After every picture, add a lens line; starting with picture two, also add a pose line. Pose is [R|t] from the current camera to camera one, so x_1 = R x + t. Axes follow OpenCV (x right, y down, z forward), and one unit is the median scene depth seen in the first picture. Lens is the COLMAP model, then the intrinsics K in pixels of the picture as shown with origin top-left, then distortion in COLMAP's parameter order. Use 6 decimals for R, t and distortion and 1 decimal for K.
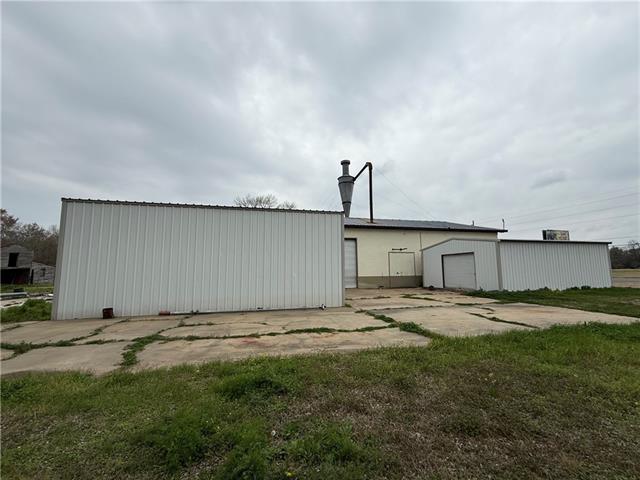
lens RADIAL K [[264.1, 0, 320.0], [0, 264.1, 240.0], [0, 0, 1]] dist [-0.000242, -0.000124]
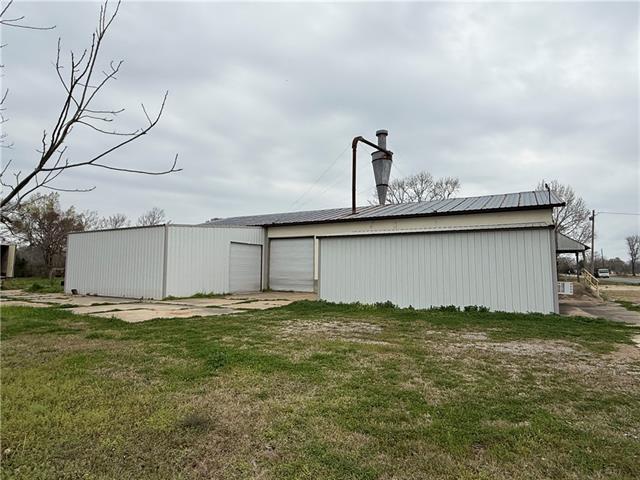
lens RADIAL K [[346.8, 0, 320.0], [0, 346.8, 240.0], [0, 0, 1]] dist [-0.002787, -0.000747]
pose [[0.722057, -0.047512, -0.690201, 0.938240], [0.064451, 0.997920, -0.001269, 0.012384], [0.688825, -0.043568, 0.723617, 0.194623]]
